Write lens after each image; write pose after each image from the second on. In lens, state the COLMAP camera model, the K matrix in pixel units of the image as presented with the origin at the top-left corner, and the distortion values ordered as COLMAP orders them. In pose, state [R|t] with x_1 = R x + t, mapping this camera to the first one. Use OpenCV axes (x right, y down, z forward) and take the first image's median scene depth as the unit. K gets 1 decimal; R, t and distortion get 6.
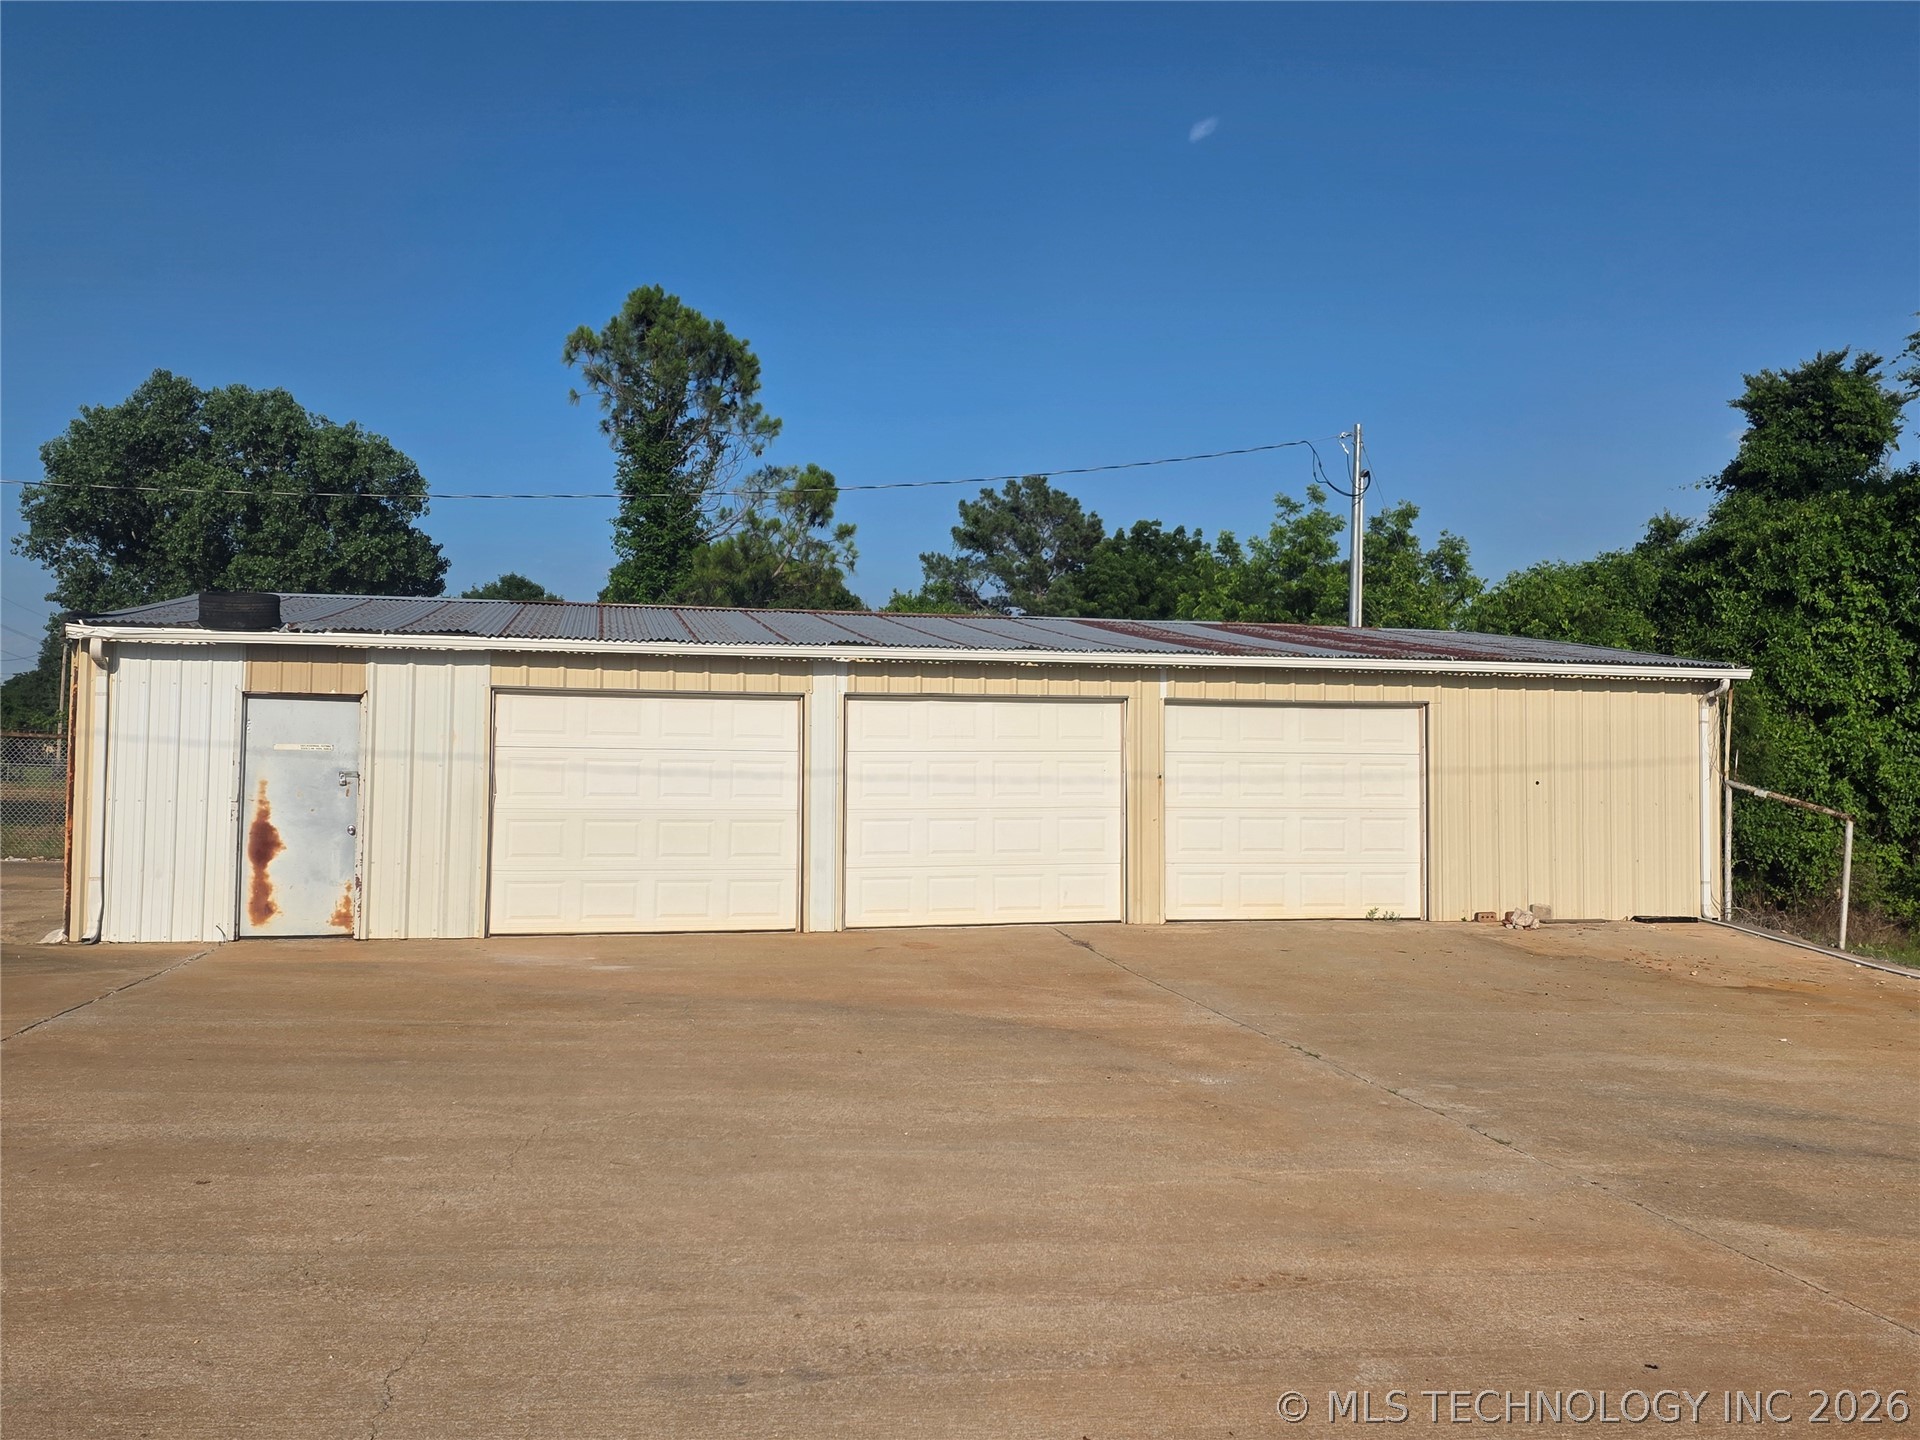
lens RADIAL K [[1689.1, 0, 955.6], [0, 1689.1, 705.4], [0, 0, 1]] dist [-0.082161, 0.004166]
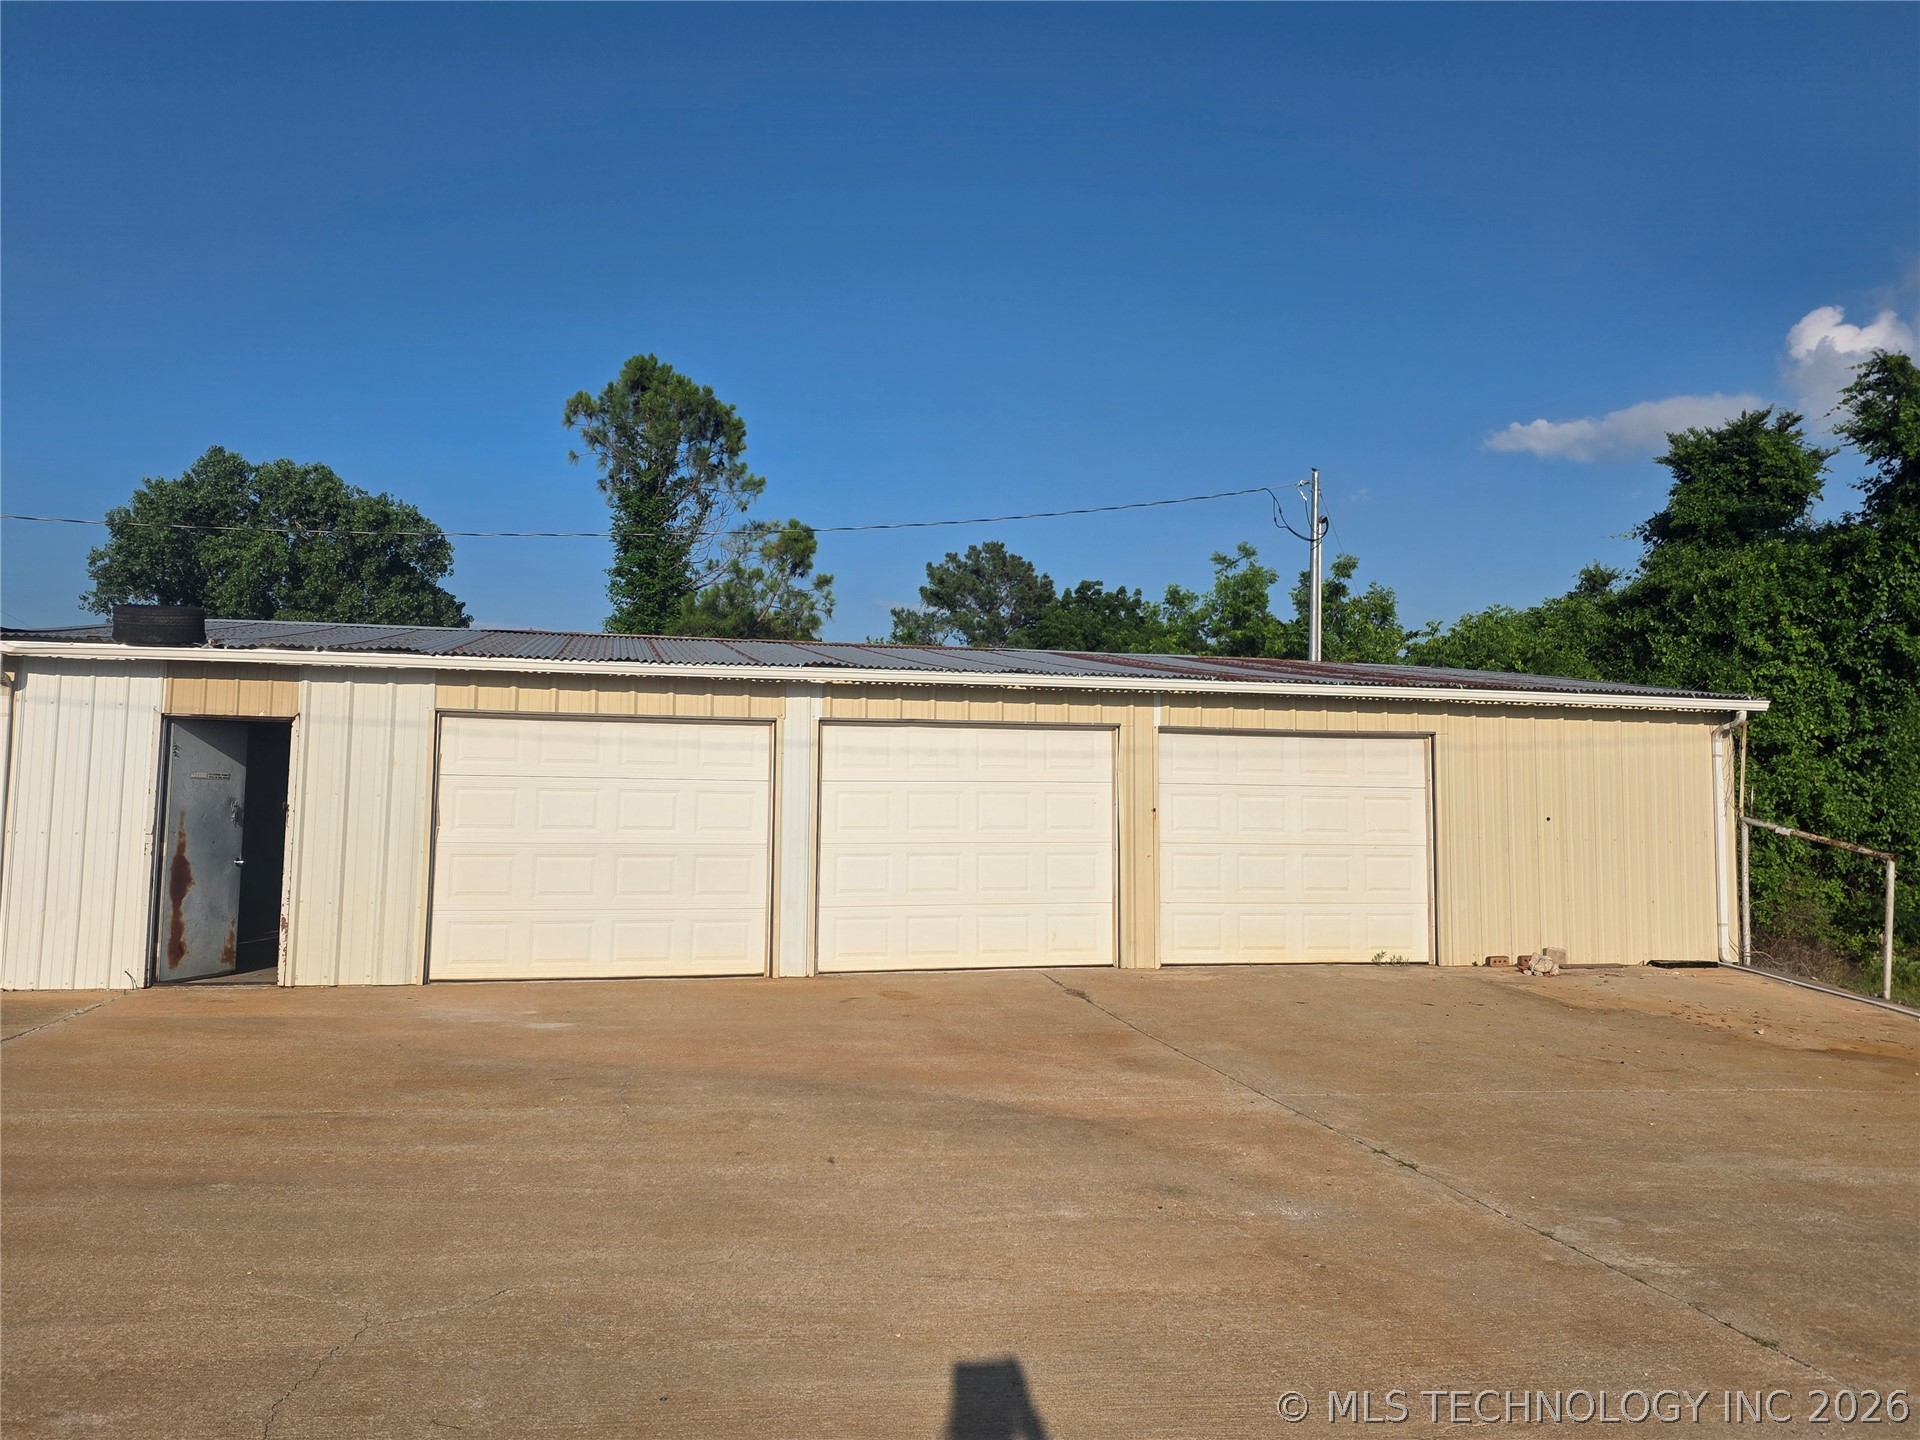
lens RADIAL K [[1451.0, 0, 921.9], [0, 1451.0, 653.9], [0, 0, 1]] dist [-0.002031, -0.032389]
pose [[0.999990, 0.004035, 0.002033, -0.009175], [-0.003893, 0.997836, -0.065638, 0.008001], [-0.002293, 0.065630, 0.997841, 0.165959]]
